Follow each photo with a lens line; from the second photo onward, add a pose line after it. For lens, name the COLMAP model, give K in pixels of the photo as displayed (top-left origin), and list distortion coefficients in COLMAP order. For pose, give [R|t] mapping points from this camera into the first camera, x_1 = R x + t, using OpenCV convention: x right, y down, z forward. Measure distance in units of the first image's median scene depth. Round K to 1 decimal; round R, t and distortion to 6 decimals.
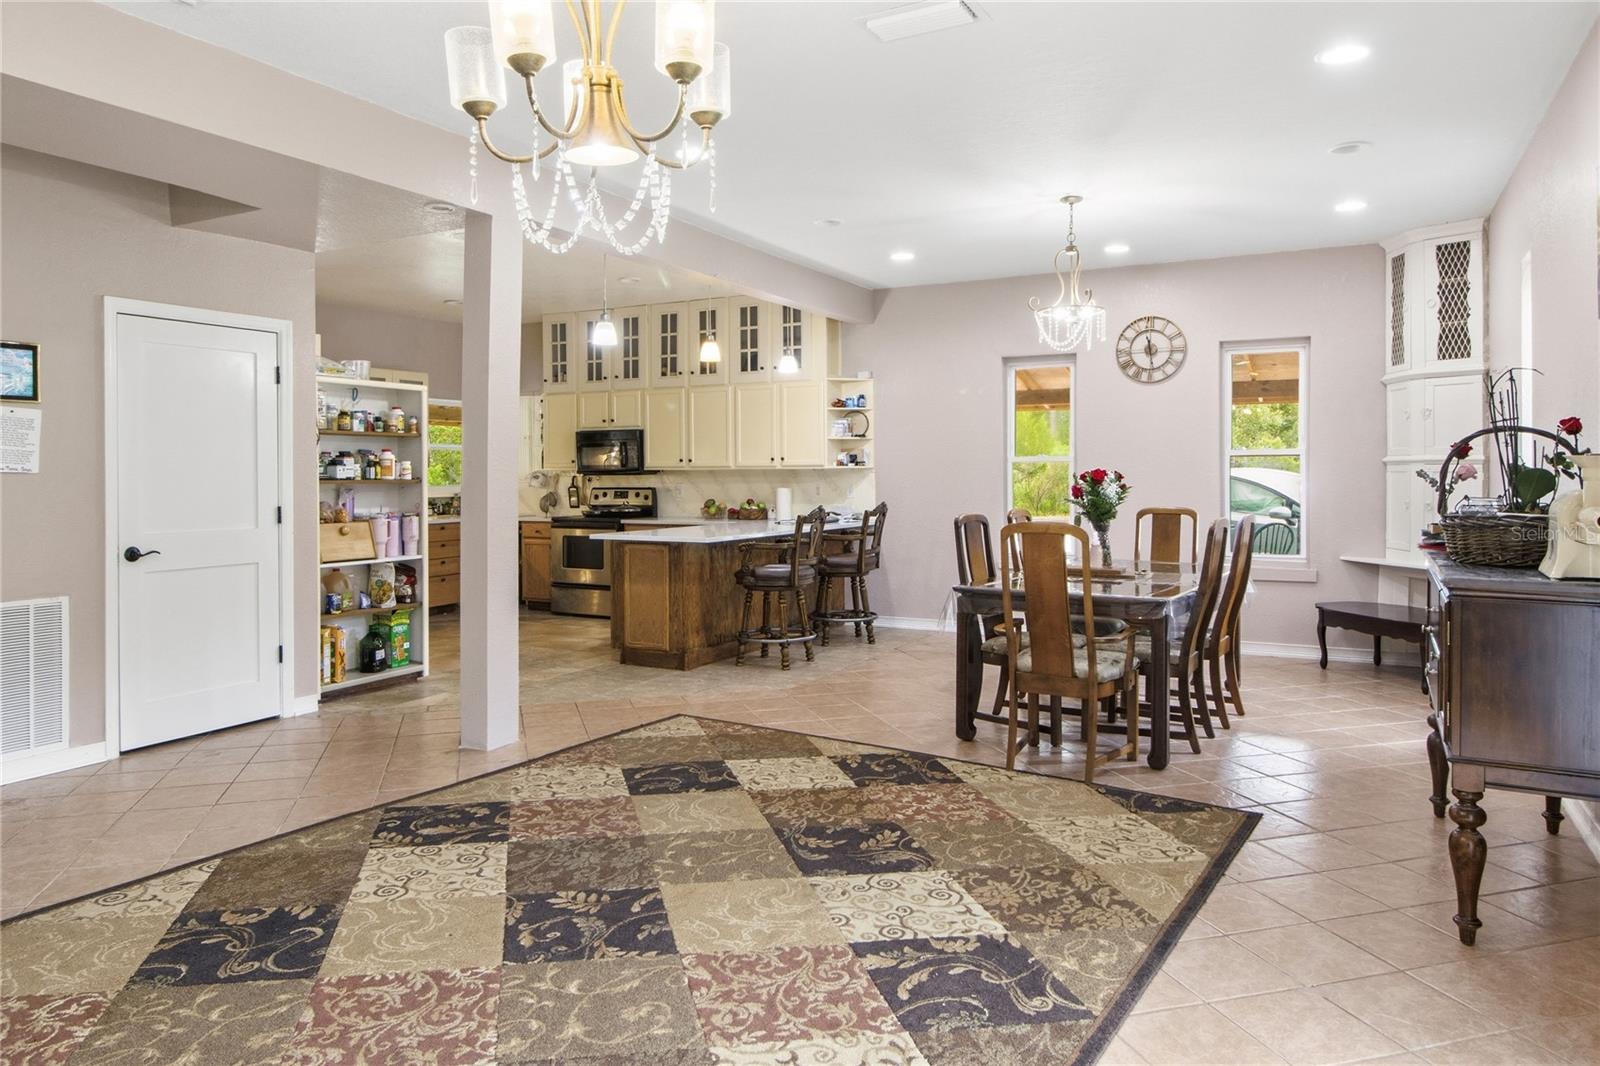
lens RADIAL K [[1045.3, 0, 796.4], [0, 1045.3, 478.0], [0, 0, 1]] dist [0.010299, -0.016447]
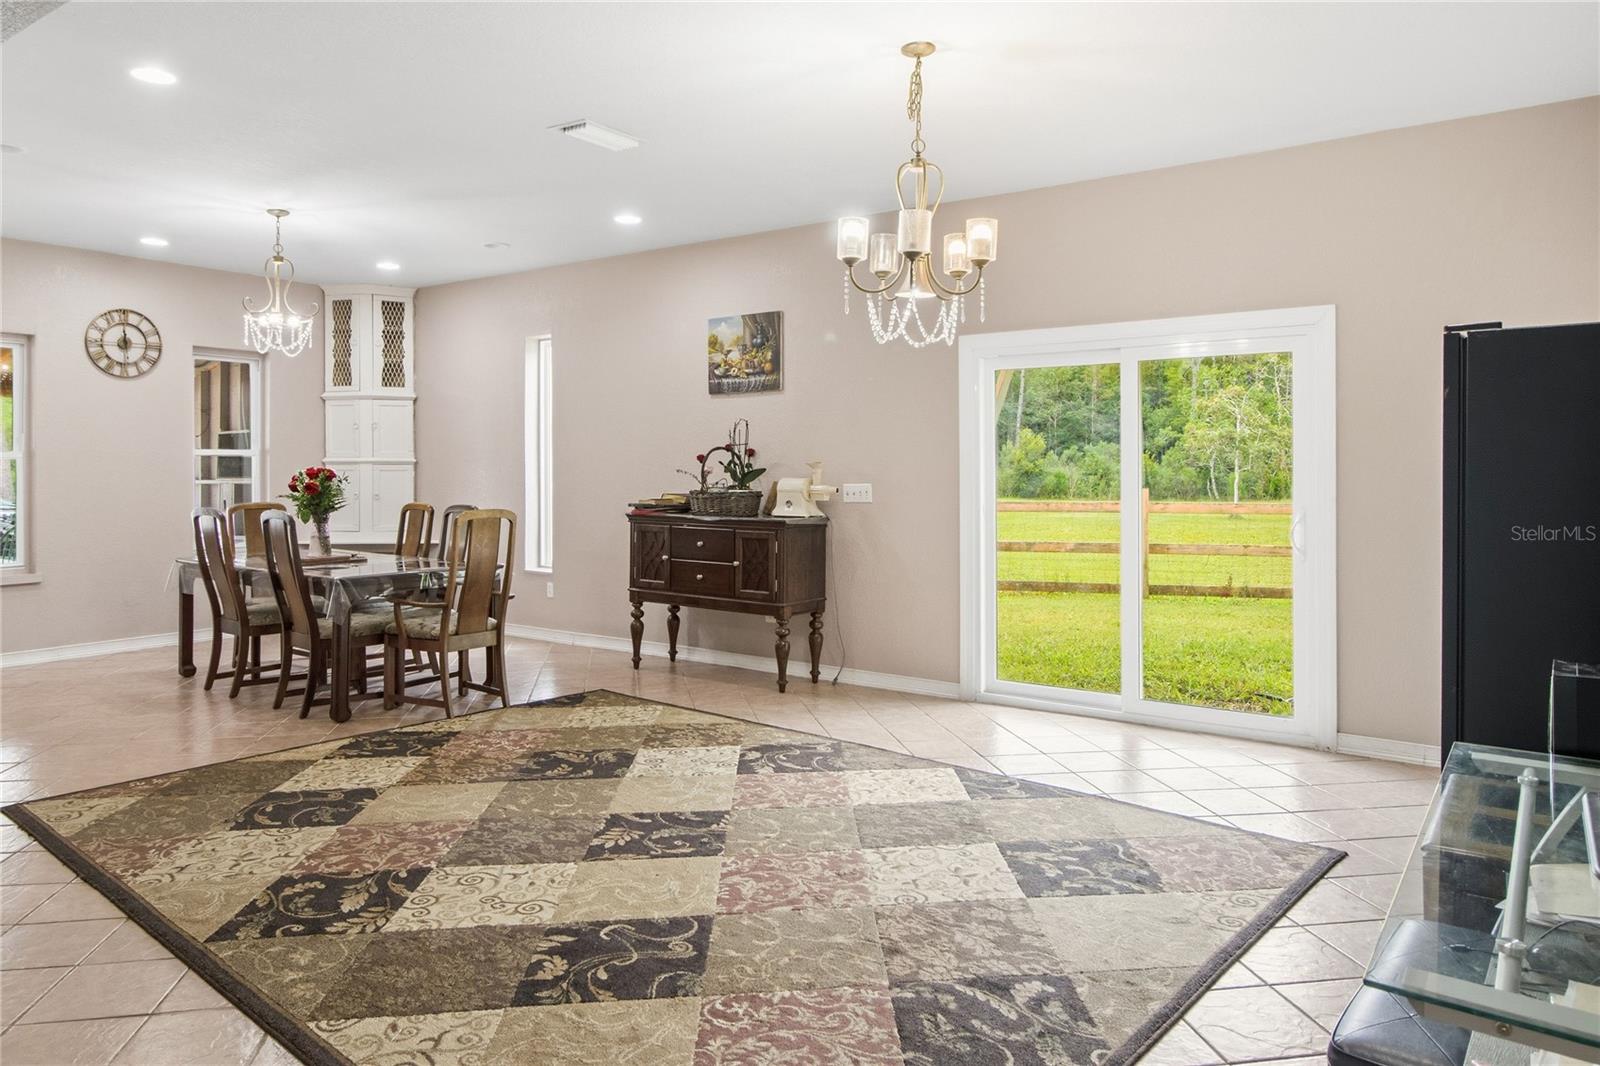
lens RADIAL K [[1045.3, 0, 796.4], [0, 1045.3, 478.0], [0, 0, 1]] dist [0.010299, -0.016447]
pose [[0.118968, -0.005823, 0.992881, -1.138039], [0.003305, 0.999980, 0.005468, -0.003119], [-0.992893, 0.002631, 0.118985, 0.558657]]
